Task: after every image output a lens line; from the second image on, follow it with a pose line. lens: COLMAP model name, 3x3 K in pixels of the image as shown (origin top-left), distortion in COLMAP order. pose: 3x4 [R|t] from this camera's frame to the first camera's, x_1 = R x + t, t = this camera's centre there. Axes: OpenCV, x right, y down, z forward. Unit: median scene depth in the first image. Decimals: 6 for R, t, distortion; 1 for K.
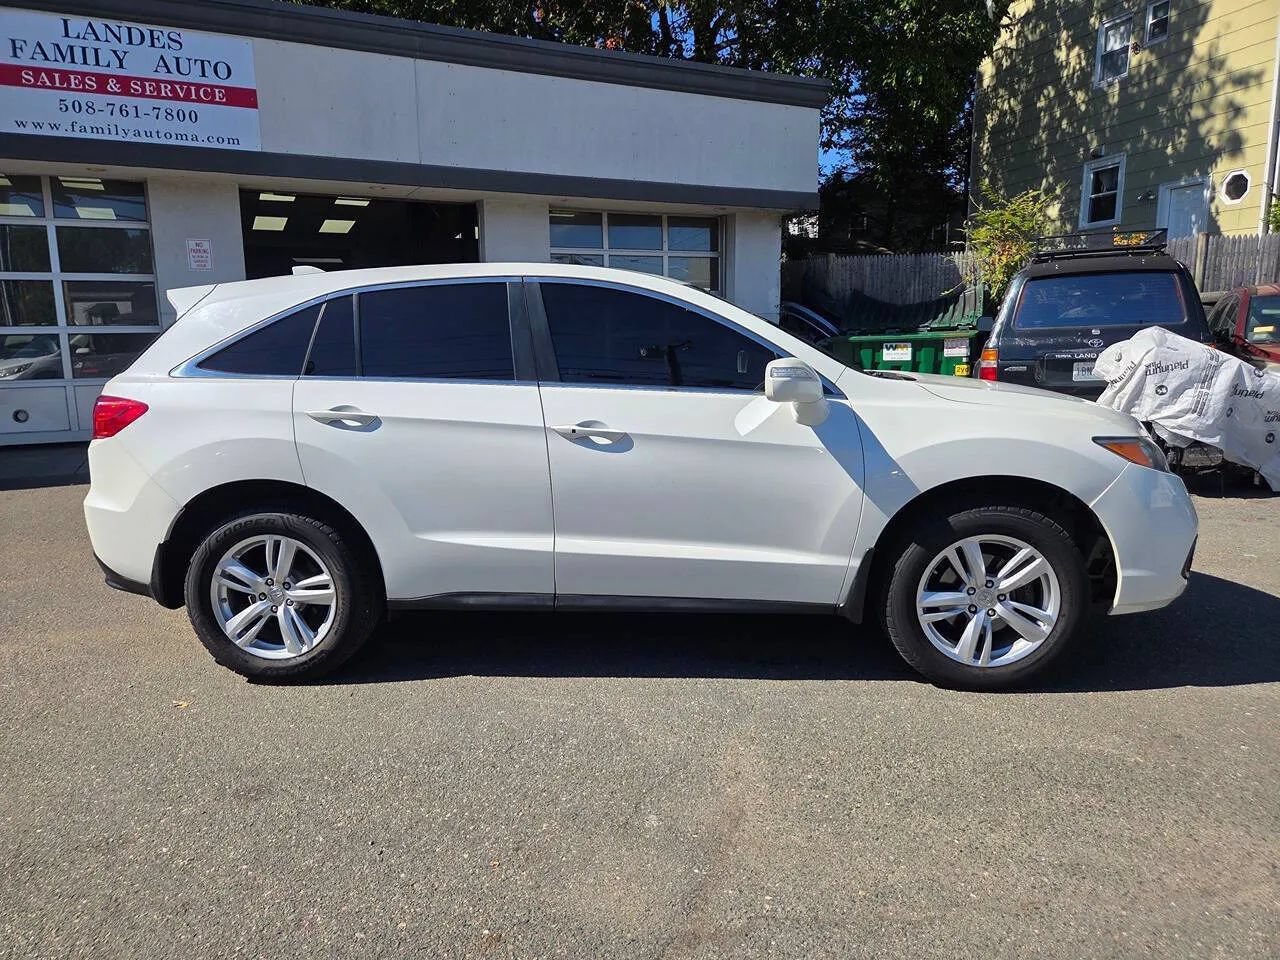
lens RADIAL K [[833.8, 0, 638.4], [0, 833.8, 503.8], [0, 0, 1]] dist [0.042828, -0.034186]
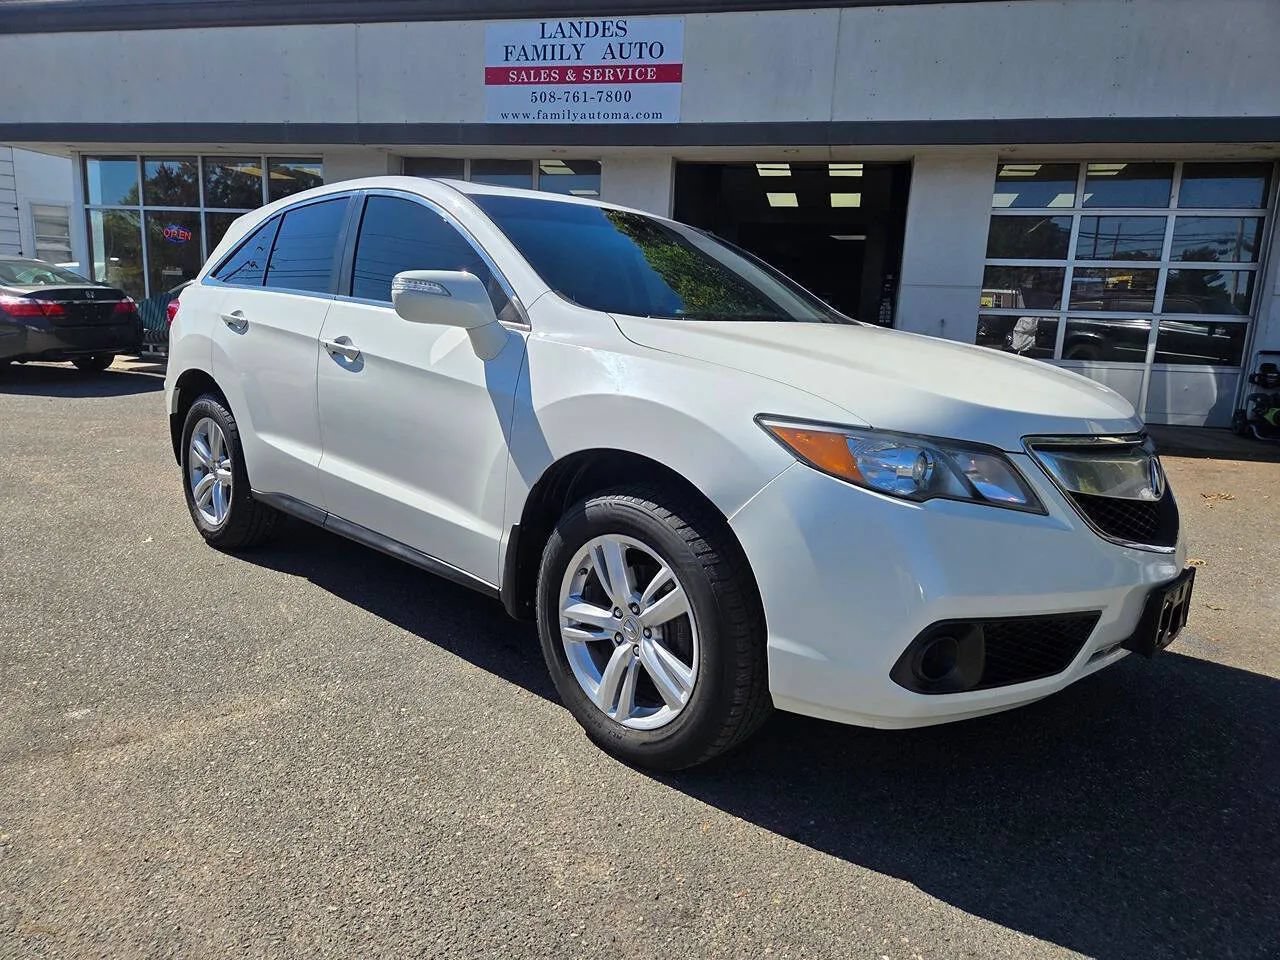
lens RADIAL K [[833.8, 0, 663.5], [0, 833.8, 513.3], [0, 0, 1]] dist [0.042828, -0.034186]
pose [[0.779262, 0.187839, -0.597886, 0.301298], [-0.172154, 0.981484, 0.083976, -0.016055], [0.602590, 0.037489, 0.797170, 0.165058]]
